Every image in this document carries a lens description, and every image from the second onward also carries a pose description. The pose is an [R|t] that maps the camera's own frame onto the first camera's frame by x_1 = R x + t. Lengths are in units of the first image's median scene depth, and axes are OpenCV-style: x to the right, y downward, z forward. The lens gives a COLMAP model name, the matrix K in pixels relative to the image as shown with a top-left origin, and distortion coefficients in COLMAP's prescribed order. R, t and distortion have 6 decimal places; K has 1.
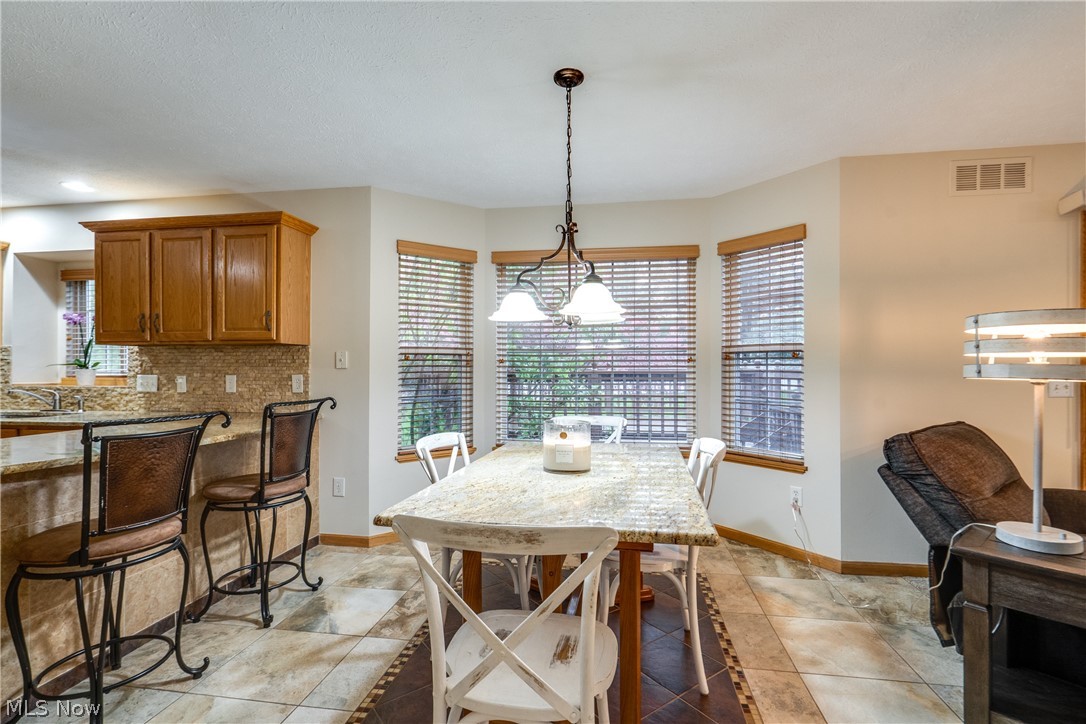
lens RADIAL K [[494.1, 0, 547.5], [0, 494.1, 367.9], [0, 0, 1]] dist [-0.001325, 0.000590]
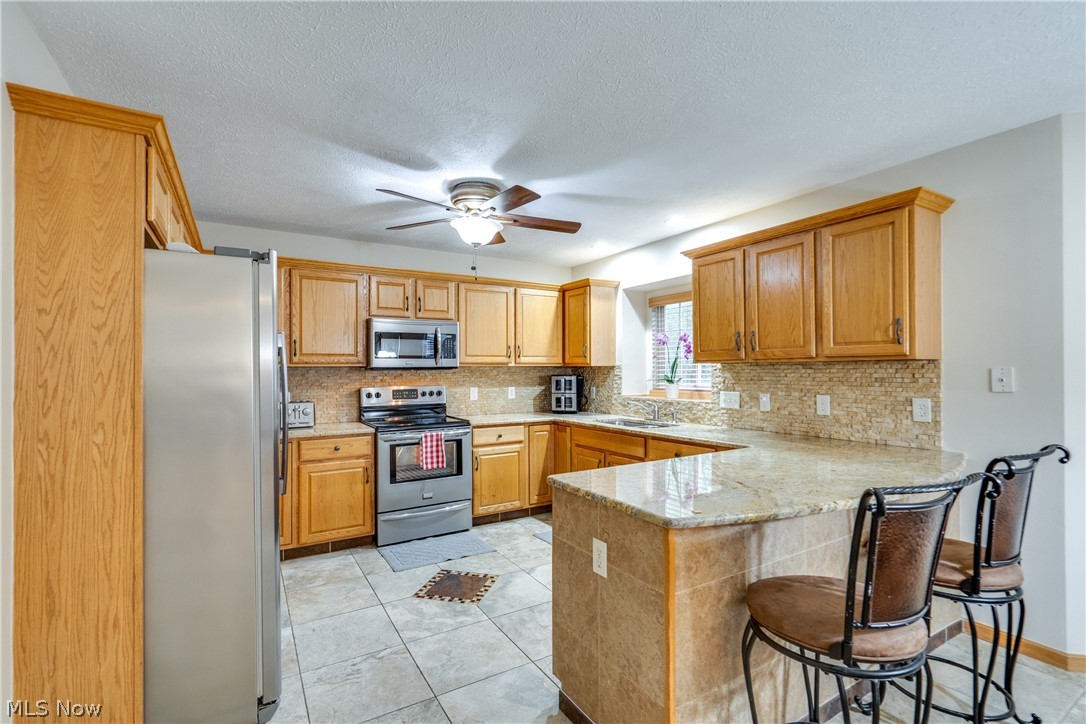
lens RADIAL K [[496.9, 0, 543.3], [0, 496.9, 367.3], [0, 0, 1]] dist [-0.003834, 0.000503]
pose [[0.643167, -0.010499, -0.765654, -0.426159], [0.006931, 0.999945, -0.007890, -0.046516], [0.765694, -0.000232, 0.643205, 0.079133]]
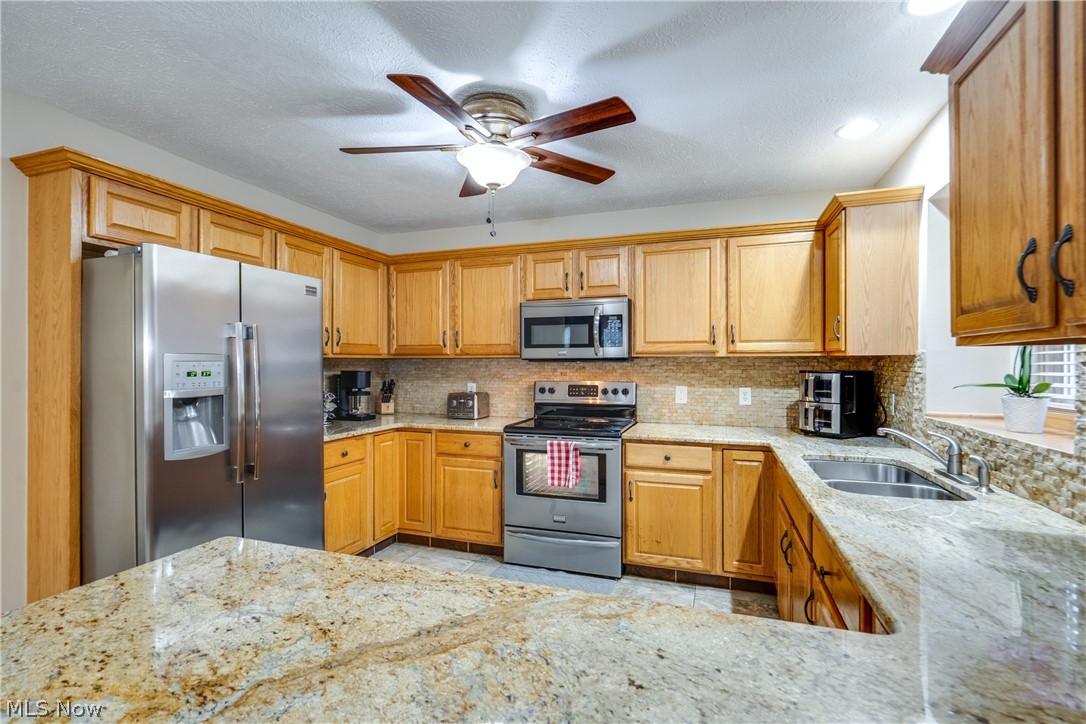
lens RADIAL K [[495.2, 0, 528.1], [0, 495.2, 364.9], [0, 0, 1]] dist [-0.004290, 0.000130]
pose [[-0.192121, -0.000148, -0.981371, -0.638024], [-0.000974, 1.000000, 0.000040, -0.044667], [0.981371, 0.000964, -0.192121, 1.041232]]
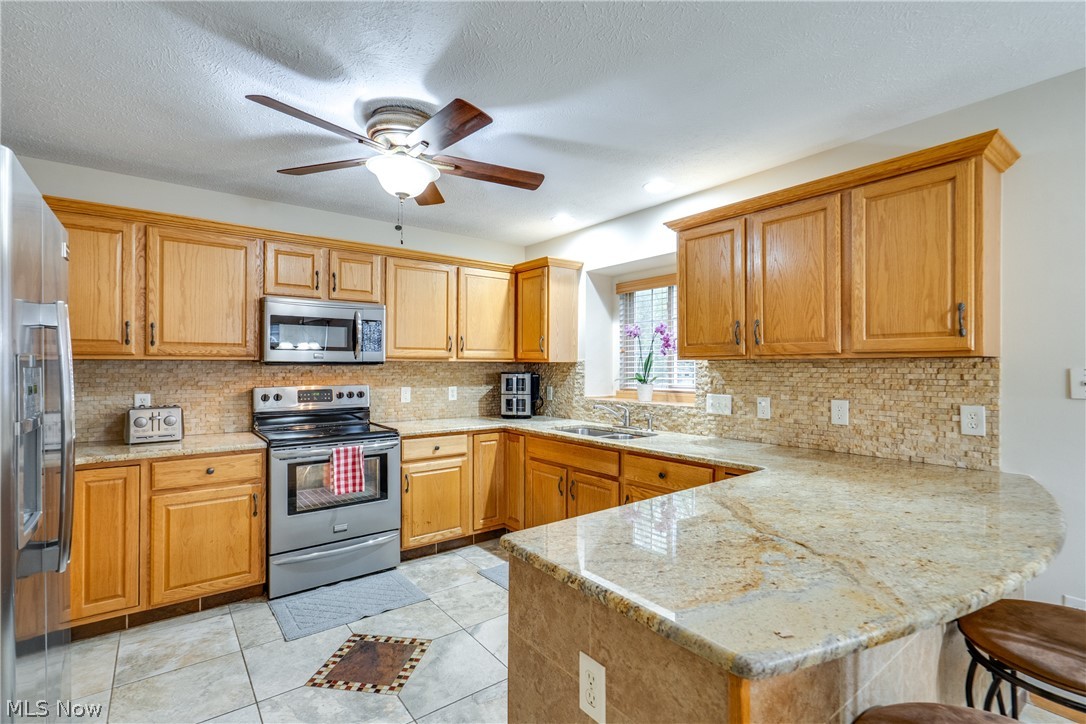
lens RADIAL K [[506.9, 0, 547.9], [0, 506.9, 364.6], [0, 0, 1]] dist [-0.003423, 0.000590]
pose [[0.726787, -0.003517, -0.686854, -0.664793], [-0.000008, 0.999987, -0.005129, -0.048865], [0.686863, 0.003733, 0.726777, 0.270391]]
